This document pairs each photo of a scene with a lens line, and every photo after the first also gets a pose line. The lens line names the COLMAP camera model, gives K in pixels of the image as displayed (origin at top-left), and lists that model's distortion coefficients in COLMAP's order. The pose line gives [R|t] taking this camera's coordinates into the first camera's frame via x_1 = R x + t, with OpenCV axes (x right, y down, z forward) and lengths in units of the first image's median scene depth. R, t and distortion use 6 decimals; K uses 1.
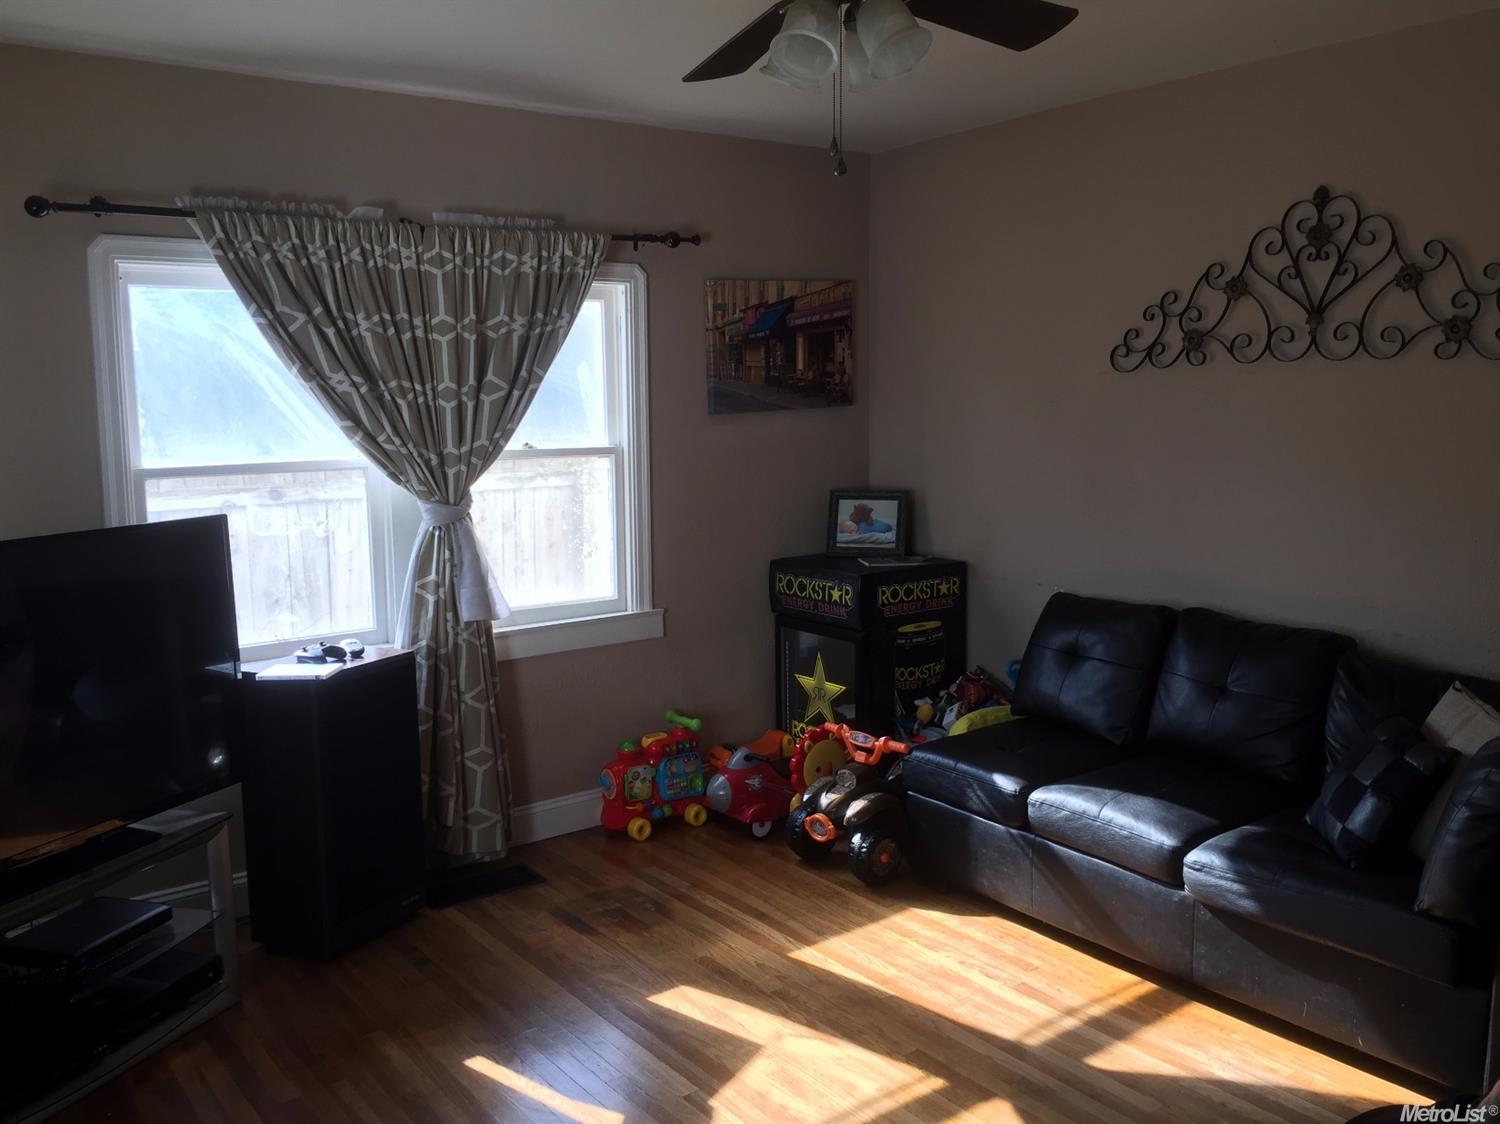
lens RADIAL K [[1294.3, 0, 750.0], [0, 1294.3, 562.0], [0, 0, 1]] dist [0.062275, 0.001310]
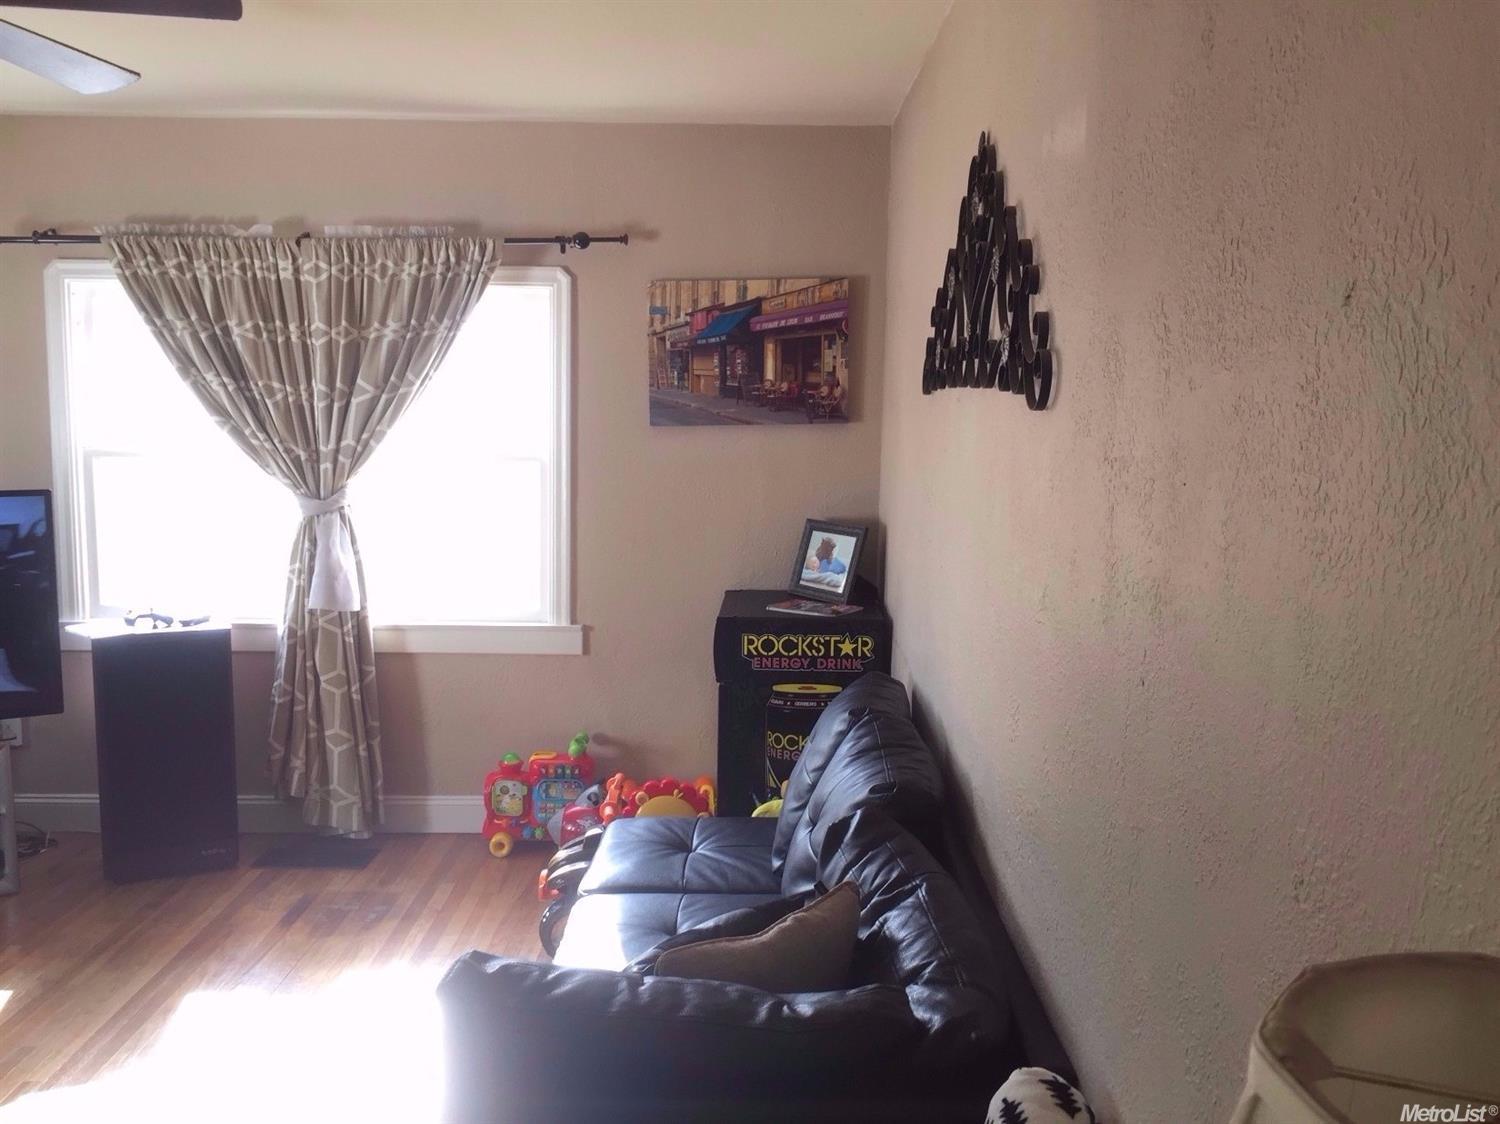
lens RADIAL K [[1286.0, 0, 708.9], [0, 1286.0, 558.4], [0, 0, 1]] dist [0.072811, -0.101040]
pose [[0.797998, 0.105322, -0.593385, 0.635260], [-0.104905, 0.993855, 0.035323, -0.063777], [0.593459, 0.034062, 0.804143, 0.322369]]
